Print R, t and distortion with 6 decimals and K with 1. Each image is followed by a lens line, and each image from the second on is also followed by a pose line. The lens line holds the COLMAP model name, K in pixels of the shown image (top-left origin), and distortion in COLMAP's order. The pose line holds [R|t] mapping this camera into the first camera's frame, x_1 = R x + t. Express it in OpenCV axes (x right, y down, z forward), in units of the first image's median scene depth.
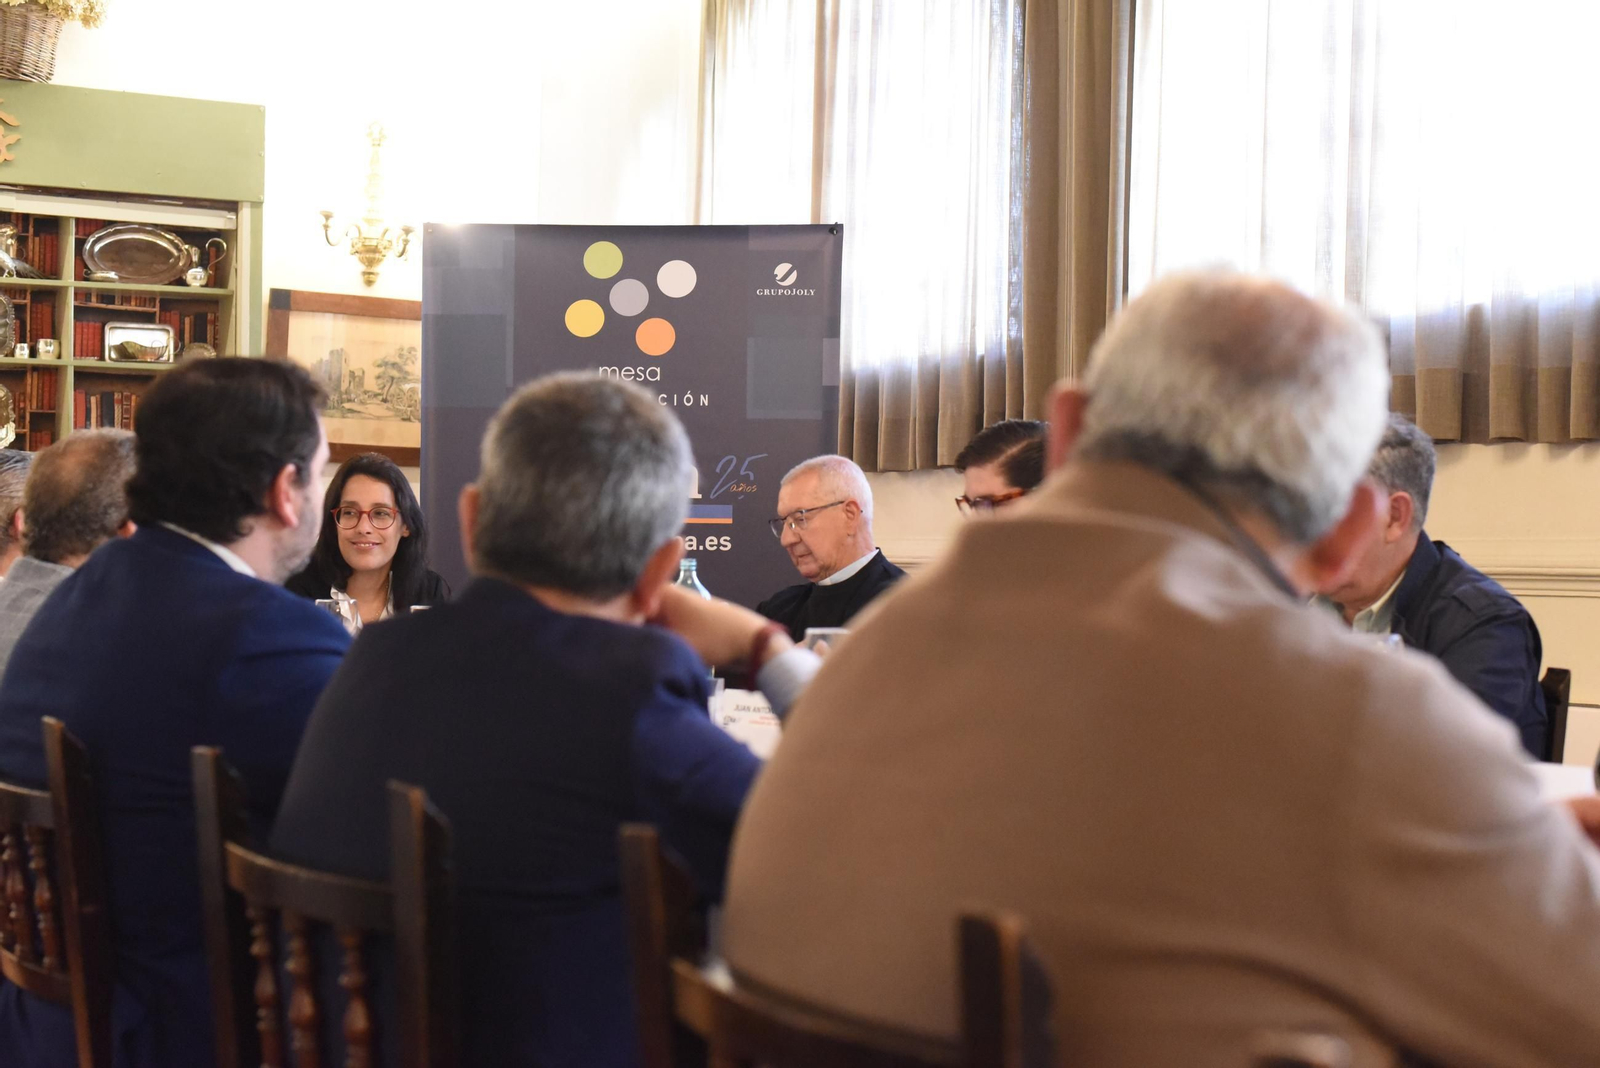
lens RADIAL K [[2347.4, 0, 809.7], [0, 2347.4, 529.1], [0, 0, 1]] dist [-0.109180, 0.099136]
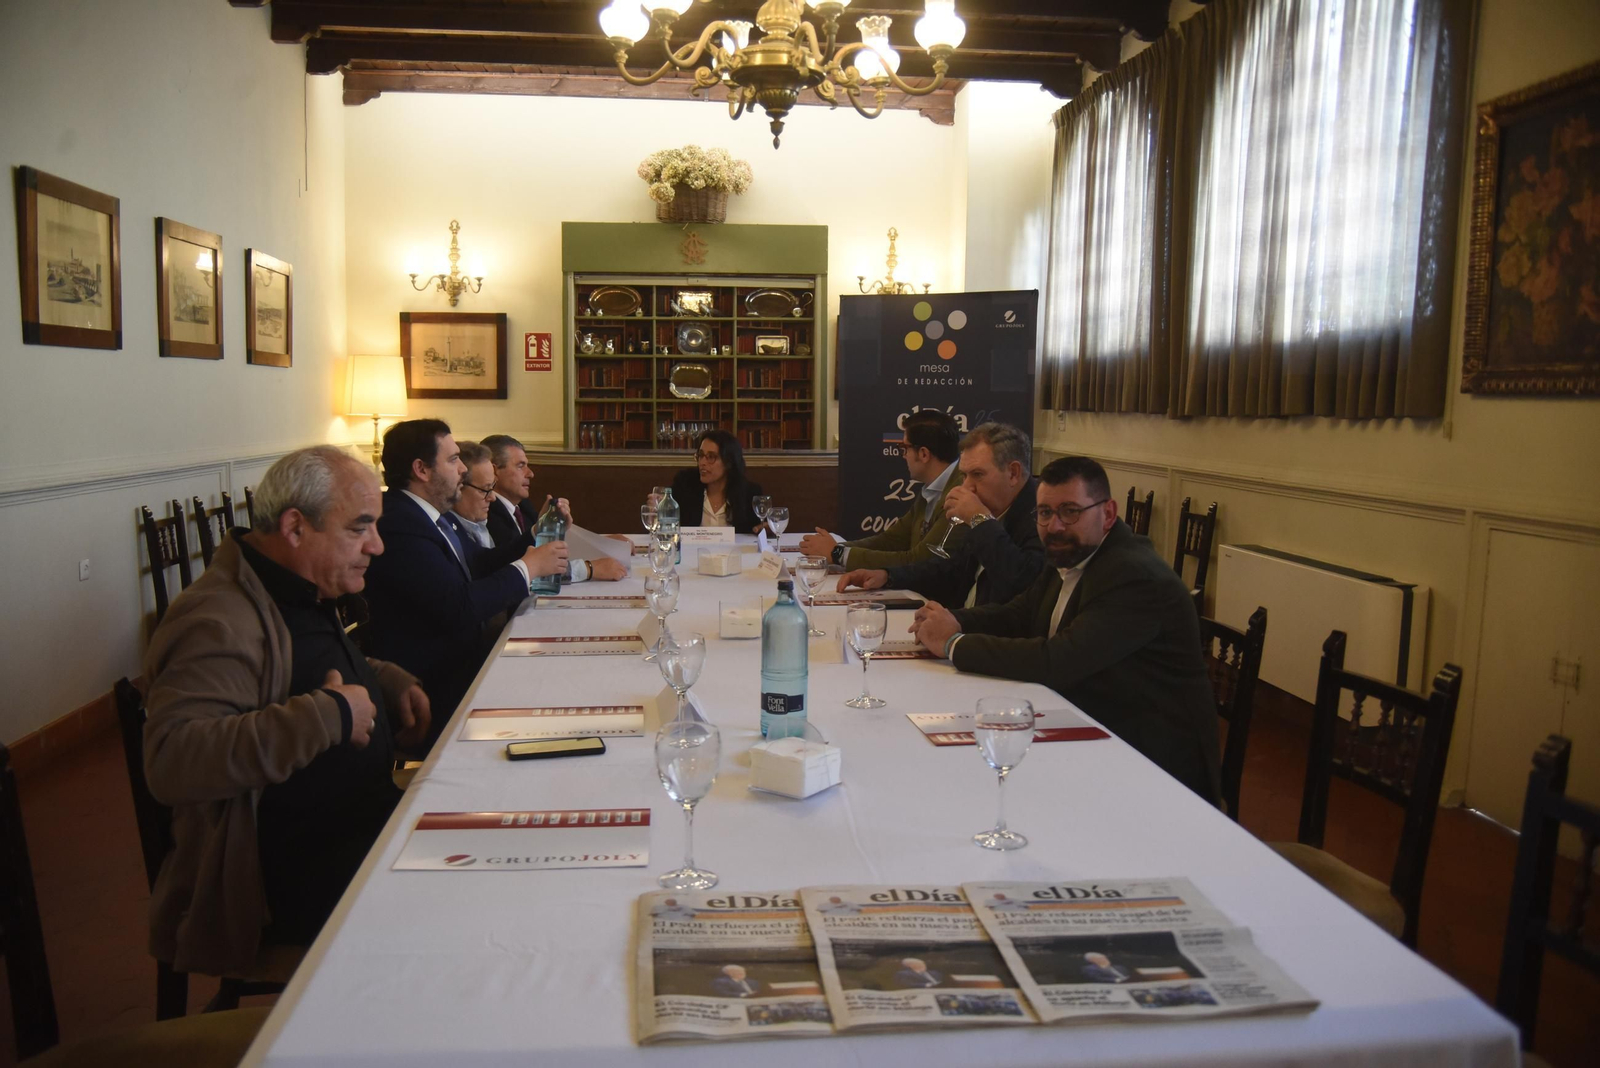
lens RADIAL K [[1278.7, 0, 800.0], [0, 1278.7, 534.0], [0, 0, 1]] dist [-0.117753, 0.003418]
pose [[0.897490, 0.044324, -0.438802, 0.249479], [0.004108, 0.994054, 0.108813, -0.037250], [0.441016, -0.099461, 0.891971, -0.022680]]
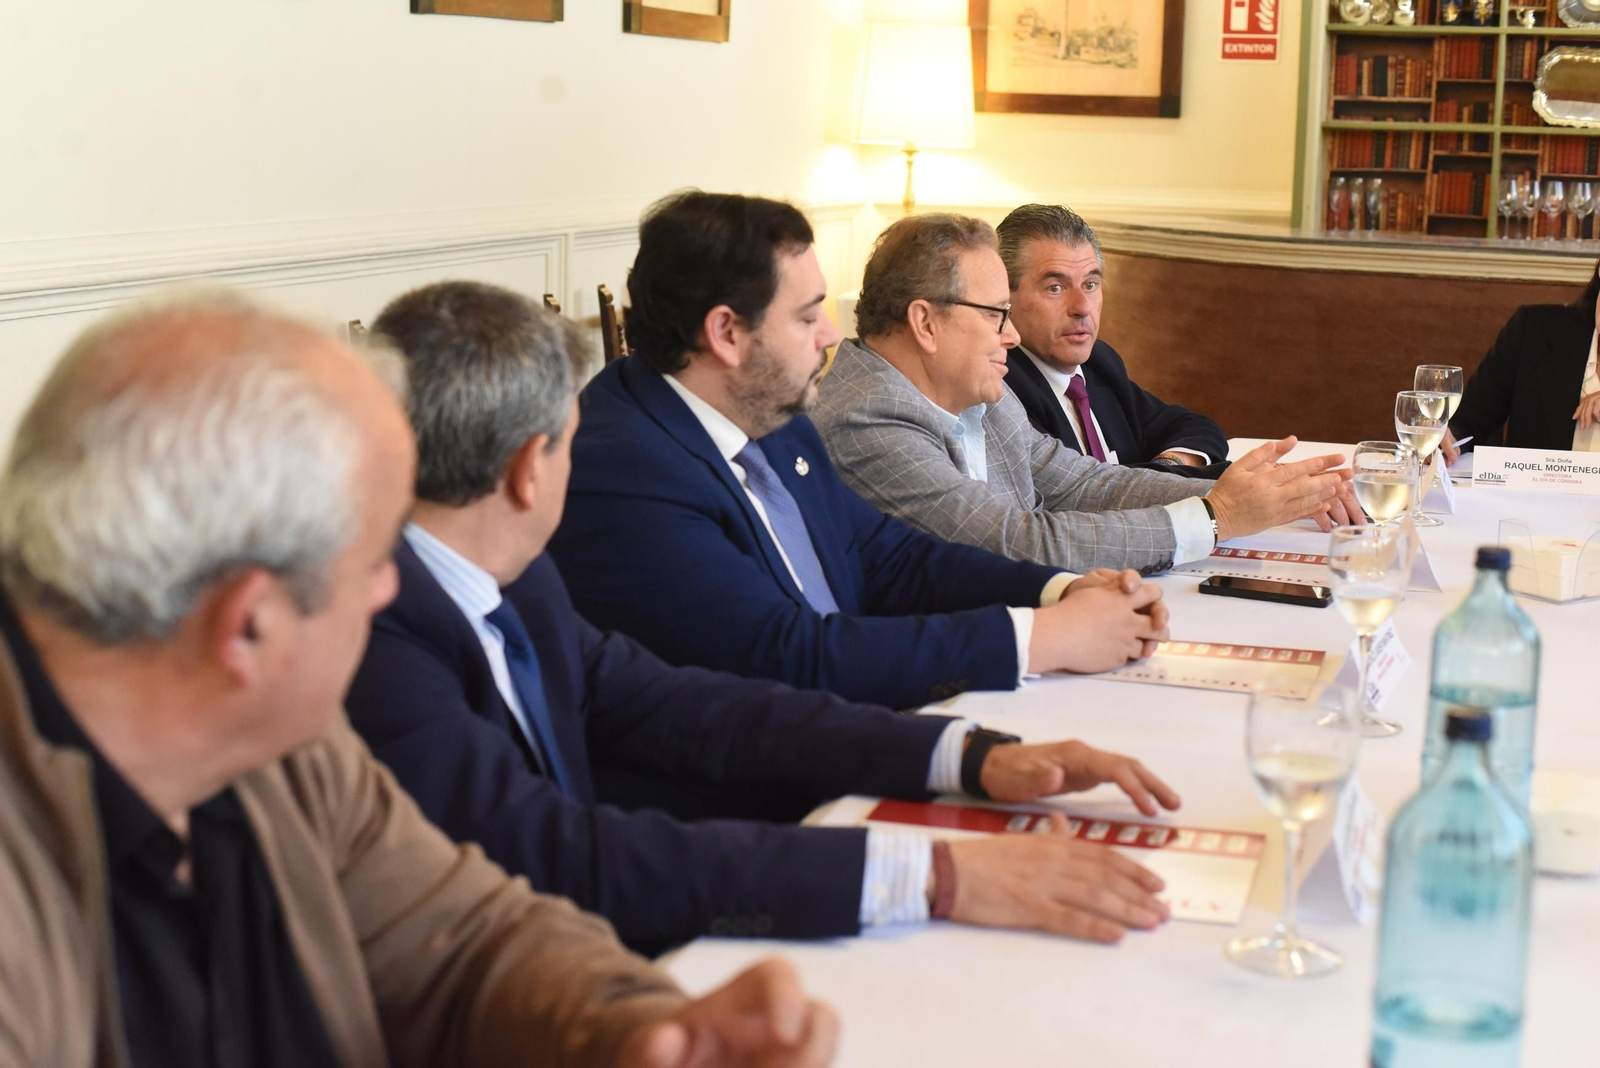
lens RADIAL K [[2347.4, 0, 809.7], [0, 2347.4, 529.1], [0, 0, 1]] dist [-0.109180, 0.099136]
pose [[0.637041, 0.139856, -0.758036, 0.185911], [-0.007233, 0.984444, 0.175549, -0.035832], [0.770796, -0.106349, 0.628143, 0.125841]]
